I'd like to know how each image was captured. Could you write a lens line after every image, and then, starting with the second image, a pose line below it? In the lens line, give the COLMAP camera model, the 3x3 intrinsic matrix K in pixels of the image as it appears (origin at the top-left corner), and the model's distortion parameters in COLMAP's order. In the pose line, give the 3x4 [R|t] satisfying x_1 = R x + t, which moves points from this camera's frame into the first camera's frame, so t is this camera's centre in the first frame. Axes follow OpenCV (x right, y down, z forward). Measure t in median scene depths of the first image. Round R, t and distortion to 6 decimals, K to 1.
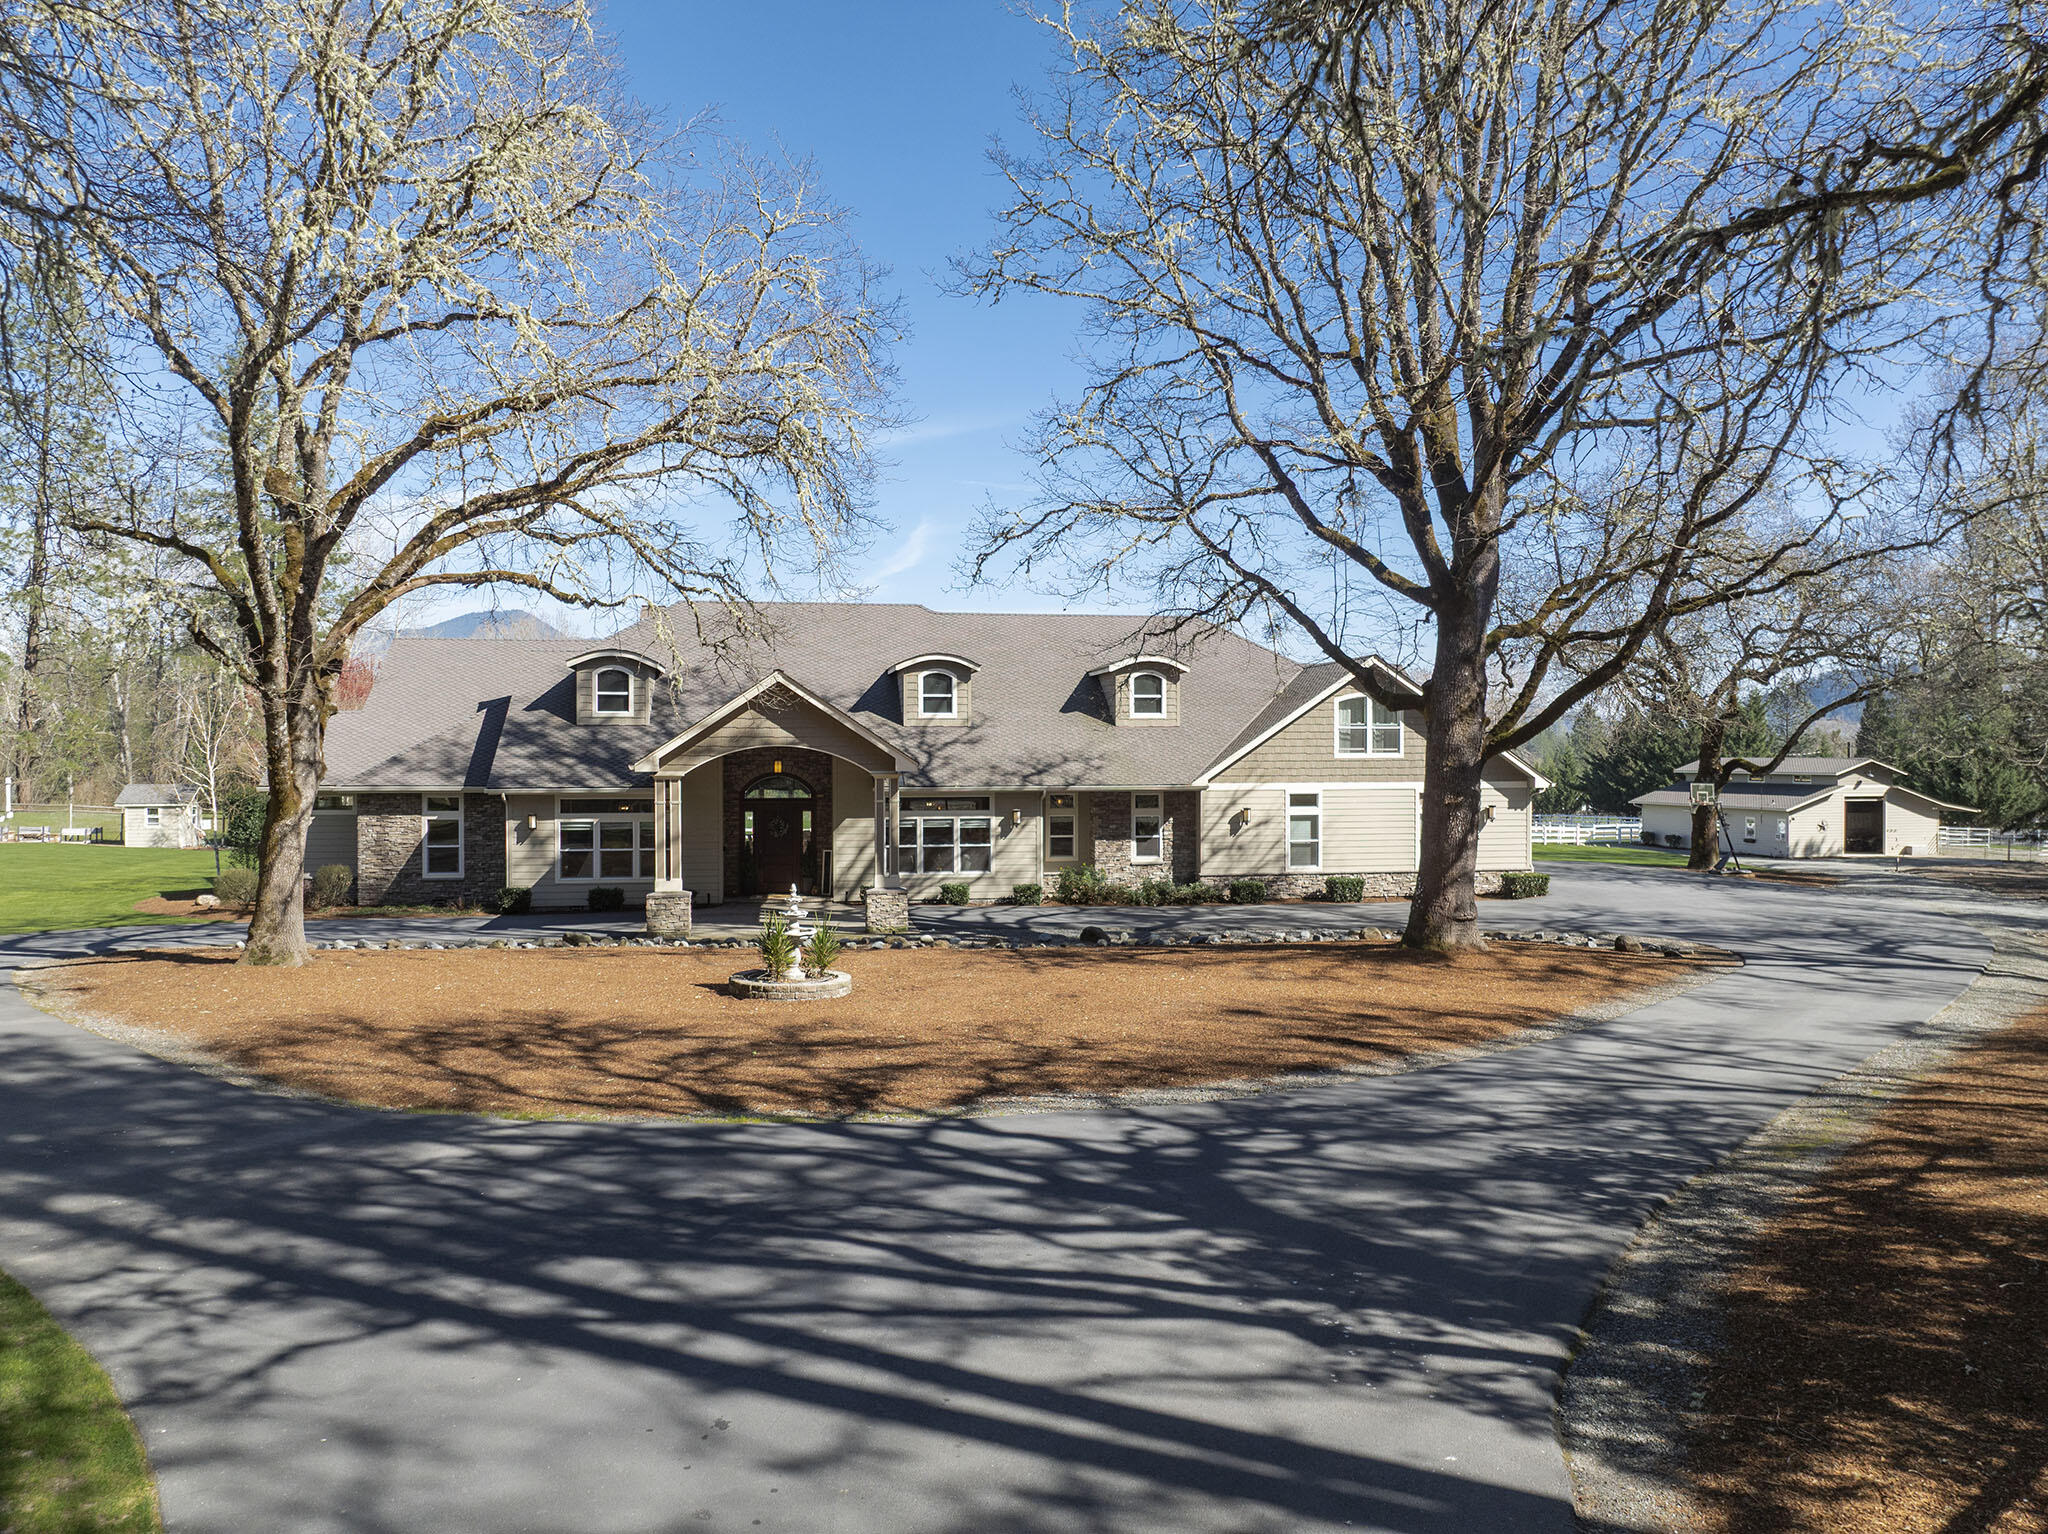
lens RADIAL K [[1417.0, 0, 1024.0], [0, 1417.0, 767.0], [0, 0, 1]] dist [-0.026808, -0.034150]
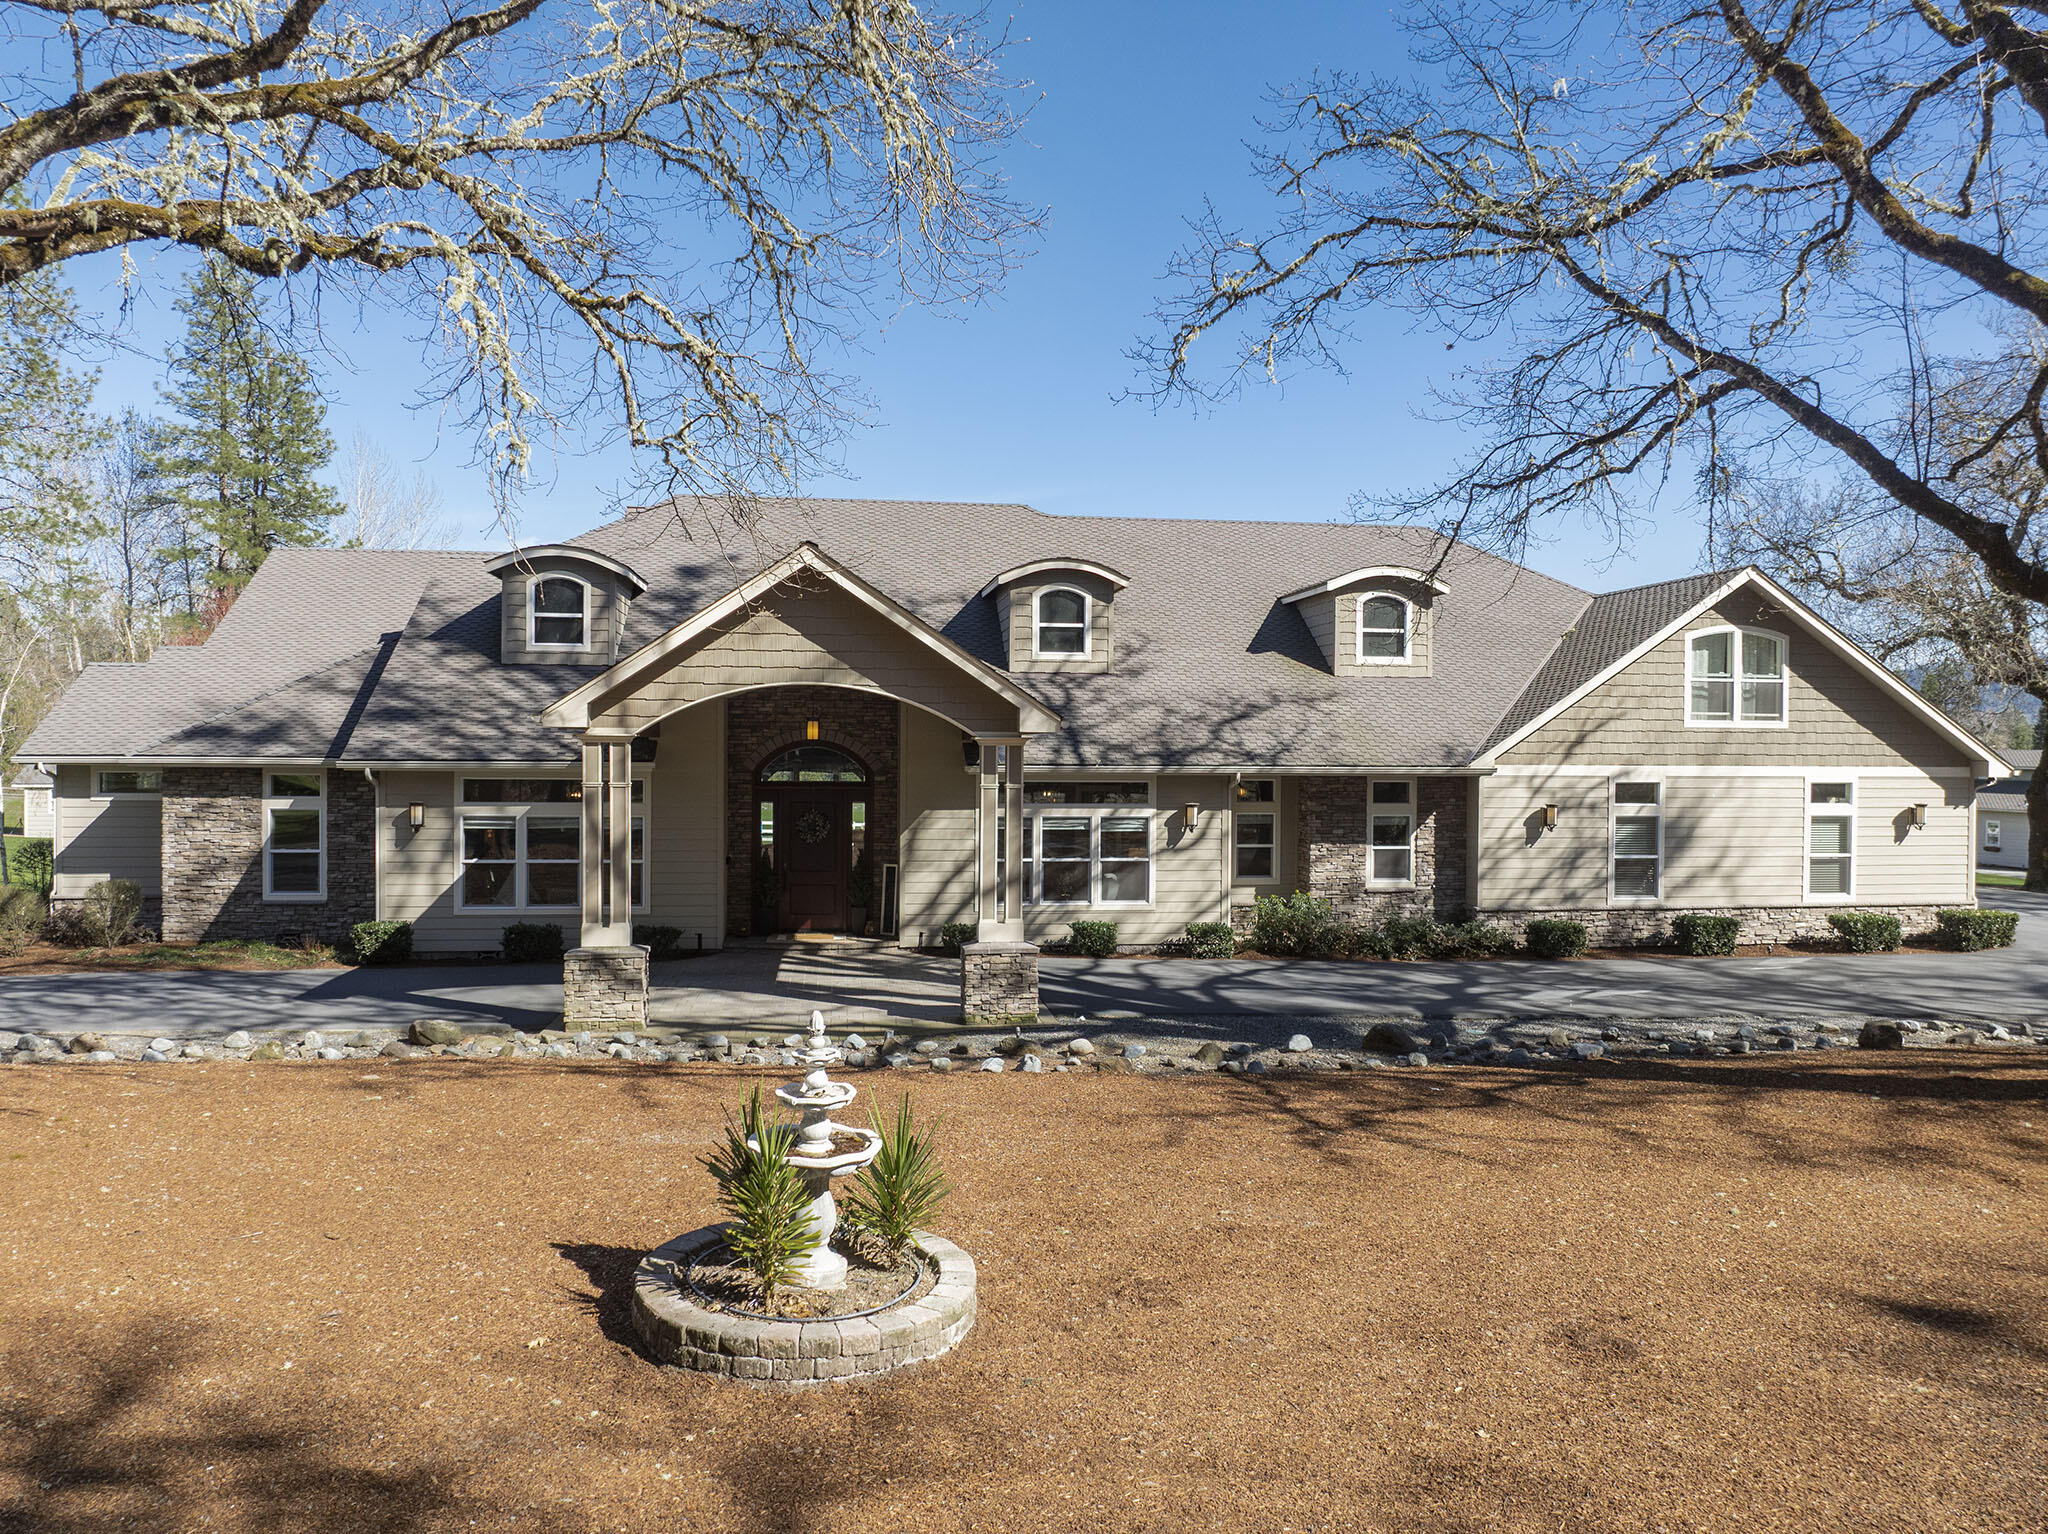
lens RADIAL K [[1417.0, 0, 1024.0], [0, 1417.0, 767.0], [0, 0, 1]] dist [-0.026808, -0.034150]
pose [[0.999251, 0.009748, -0.037461, -0.056630], [-0.009528, 0.999936, 0.006040, 0.011153], [0.037517, -0.005679, 0.999280, 0.374786]]
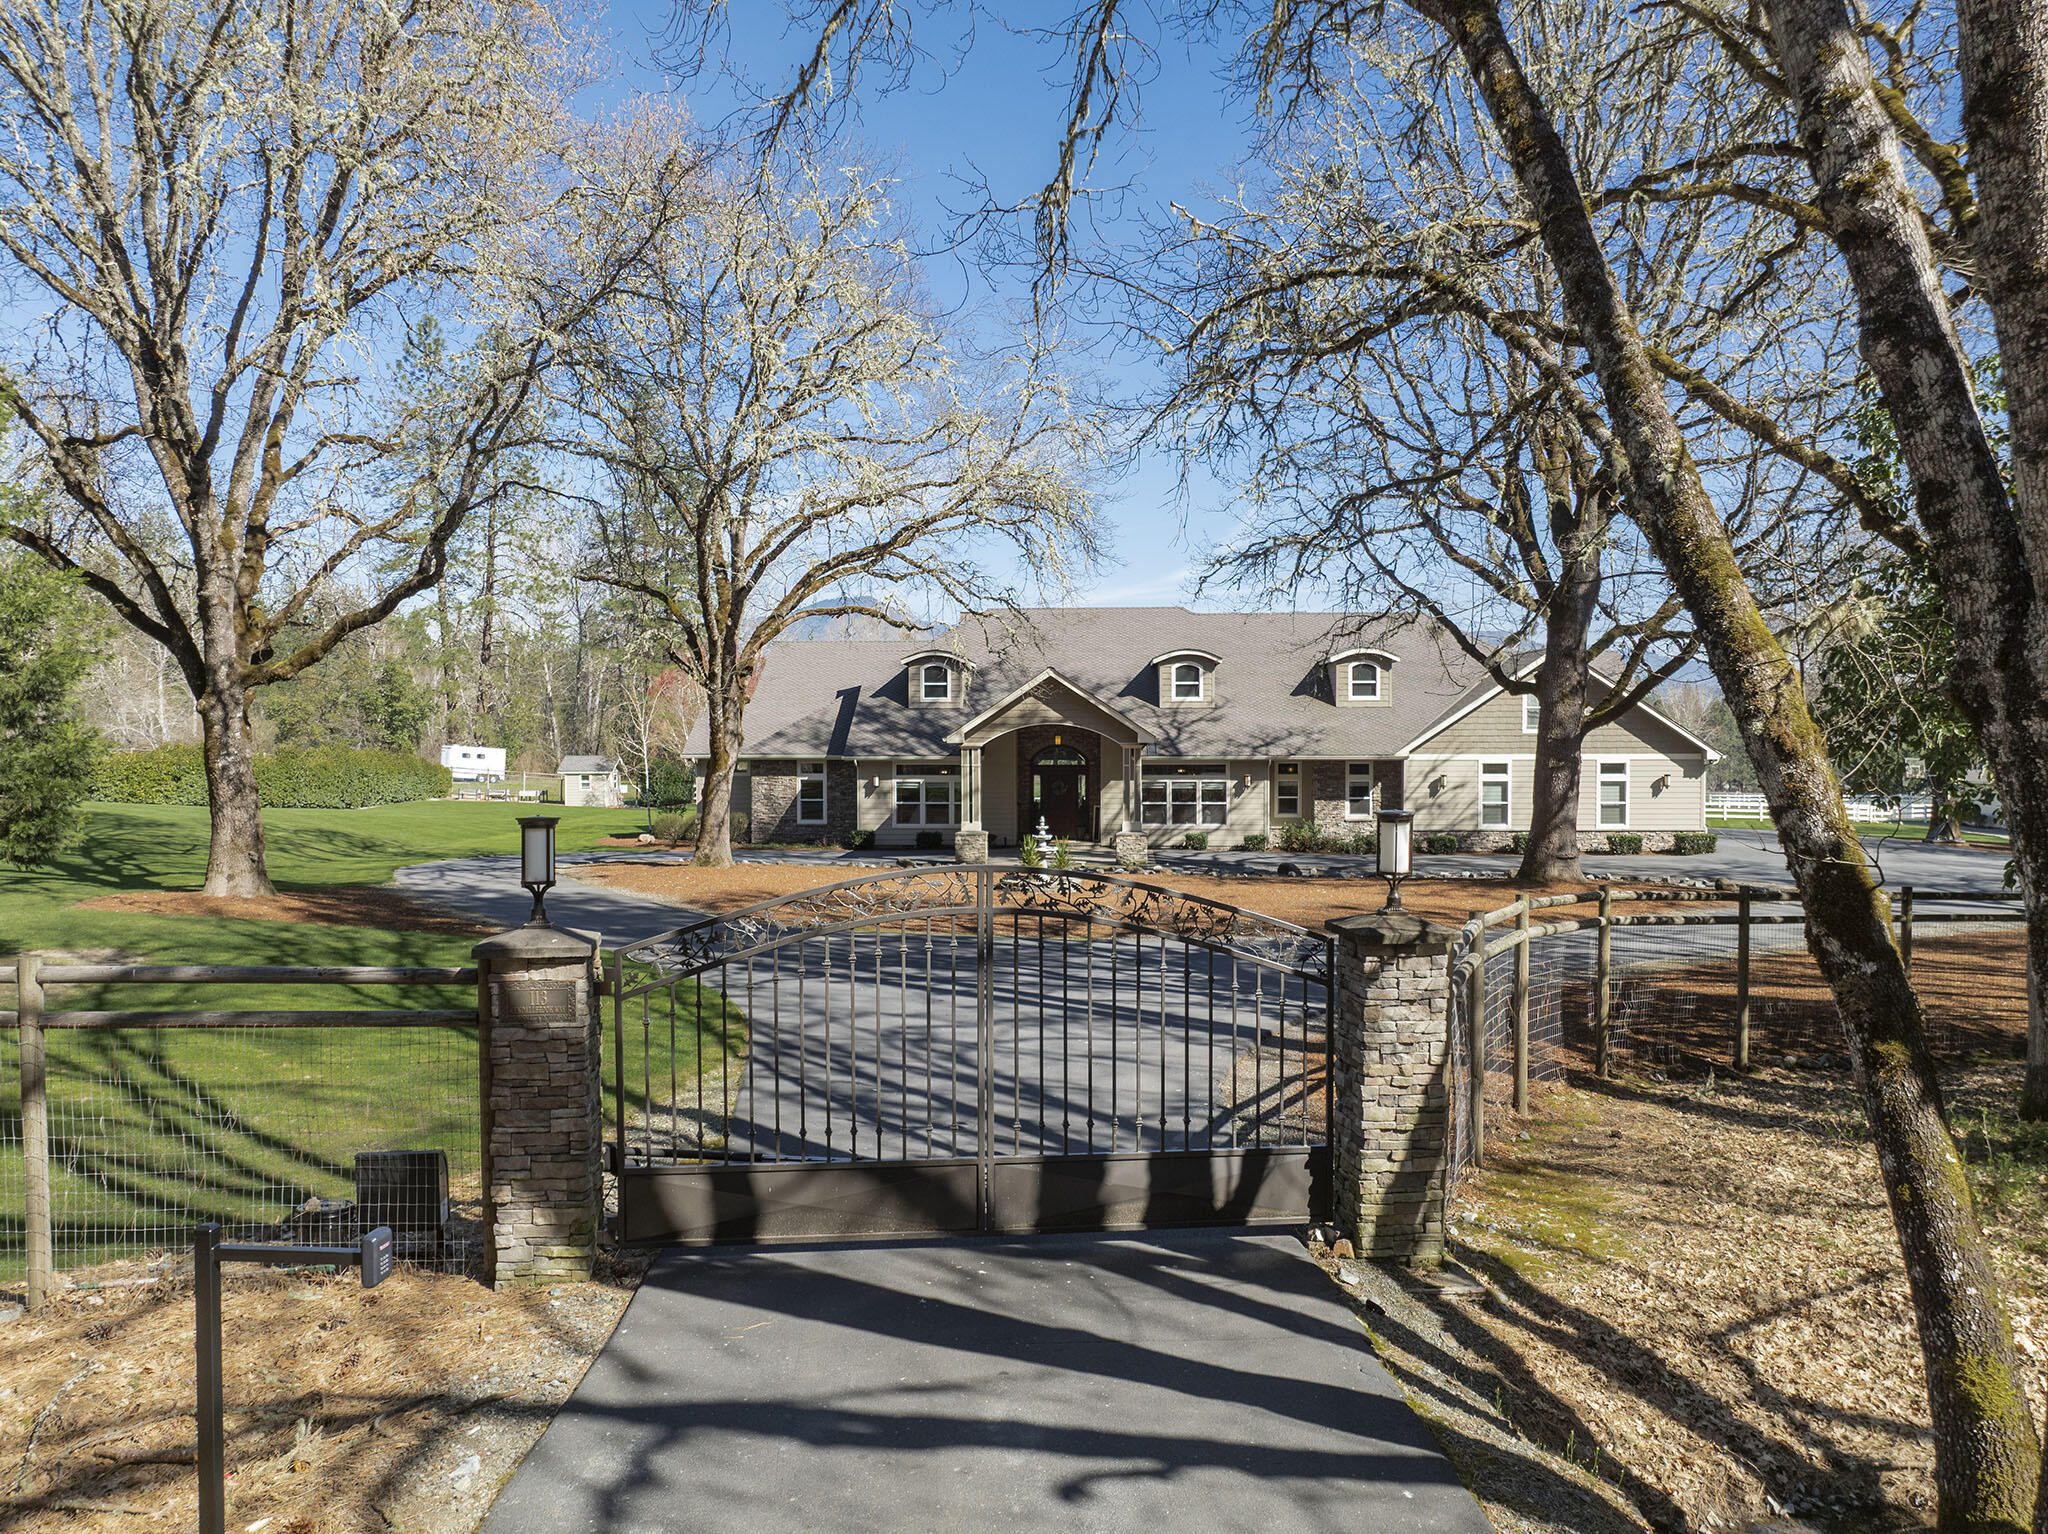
lens RADIAL K [[1417.0, 0, 1024.0], [0, 1417.0, 767.0], [0, 0, 1]] dist [-0.026808, -0.034150]
pose [[0.972721, 0.004873, -0.231927, 0.092513], [-0.001412, 0.999885, 0.015087, 0.004947], [0.231974, -0.014348, 0.972616, -0.254165]]
